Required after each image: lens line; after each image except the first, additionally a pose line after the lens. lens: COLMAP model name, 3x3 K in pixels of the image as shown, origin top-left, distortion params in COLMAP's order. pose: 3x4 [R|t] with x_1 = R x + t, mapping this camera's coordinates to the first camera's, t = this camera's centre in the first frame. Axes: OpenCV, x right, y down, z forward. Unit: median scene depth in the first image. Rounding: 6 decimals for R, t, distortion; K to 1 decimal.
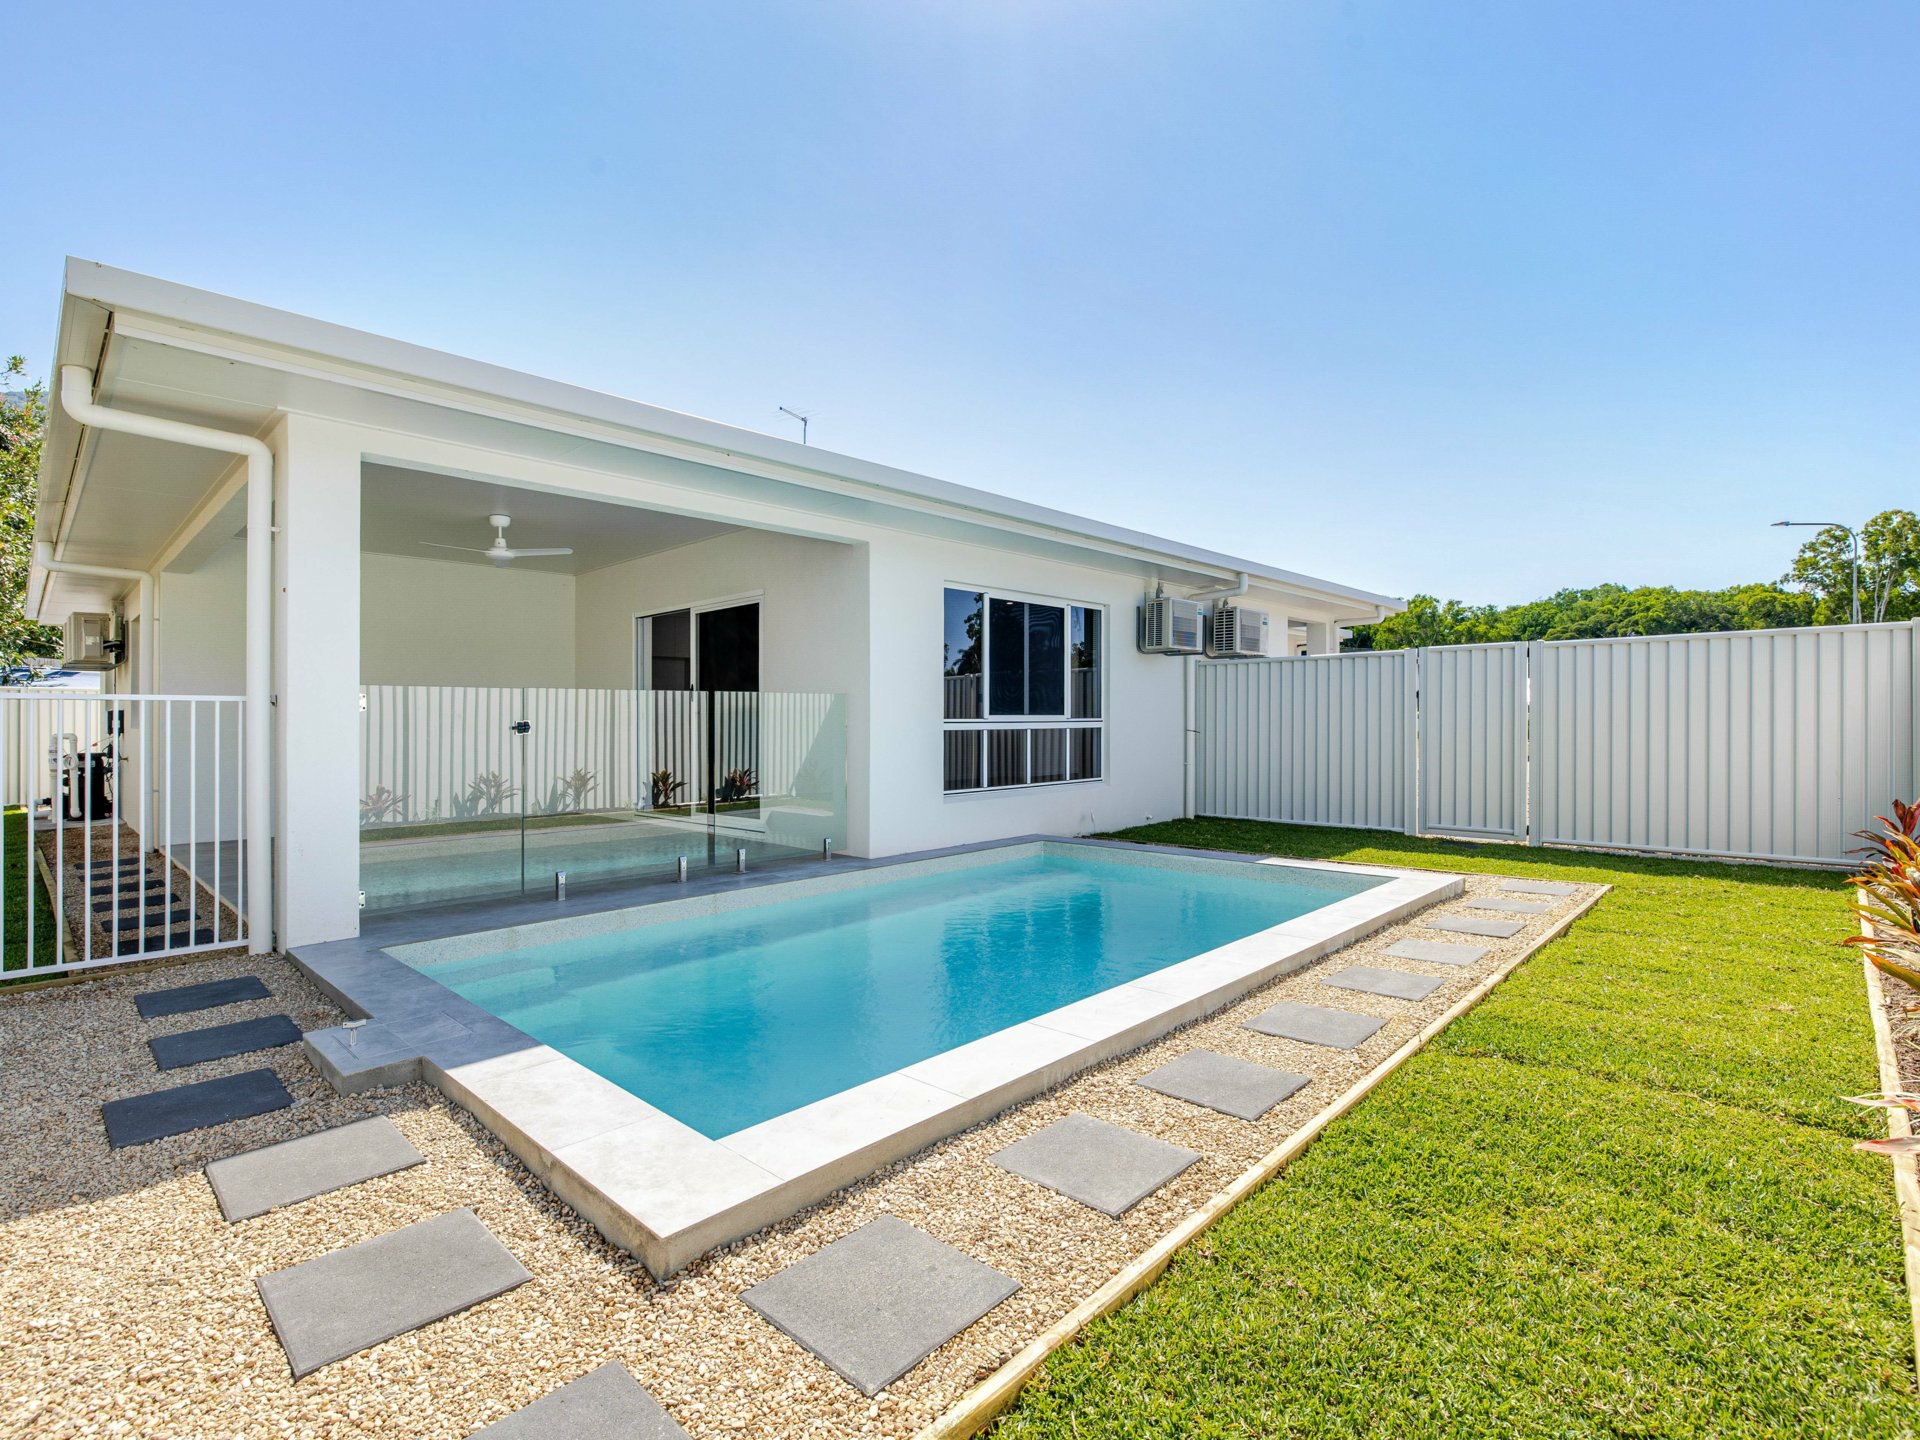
lens RADIAL K [[903.8, 0, 960.0], [0, 903.8, 720.0], [0, 0, 1]] dist [0.002214, -0.001163]
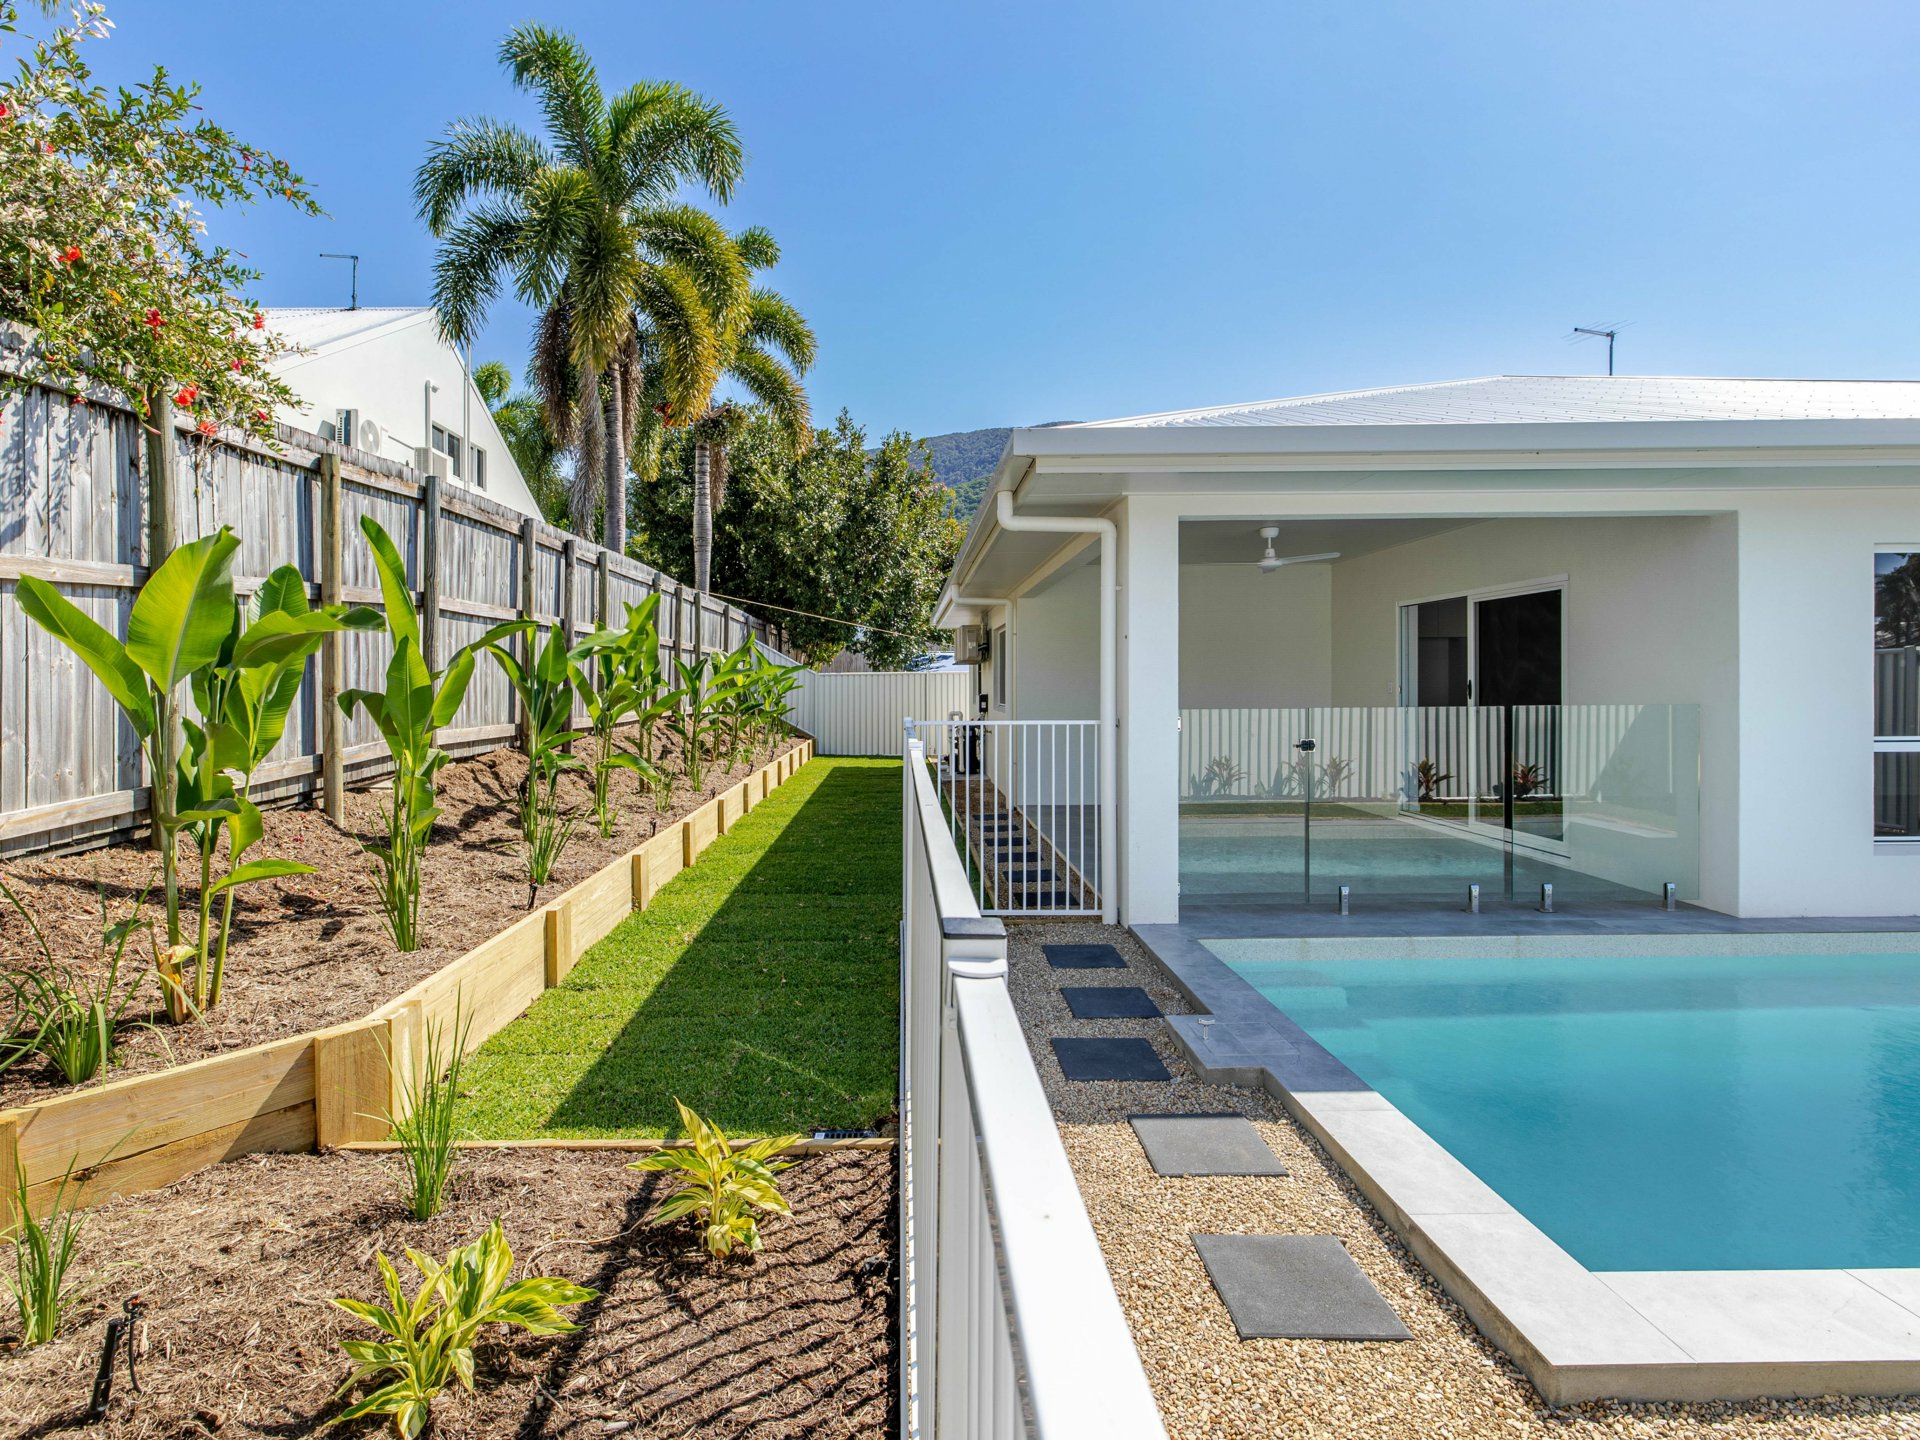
lens RADIAL K [[903.8, 0, 960.0], [0, 903.8, 720.0], [0, 0, 1]] dist [0.002214, -0.001163]
pose [[0.694522, -0.003665, -0.719462, -0.027553], [0.001873, 0.999993, -0.003286, -0.076008], [0.719469, 0.000935, 0.694524, -0.095486]]
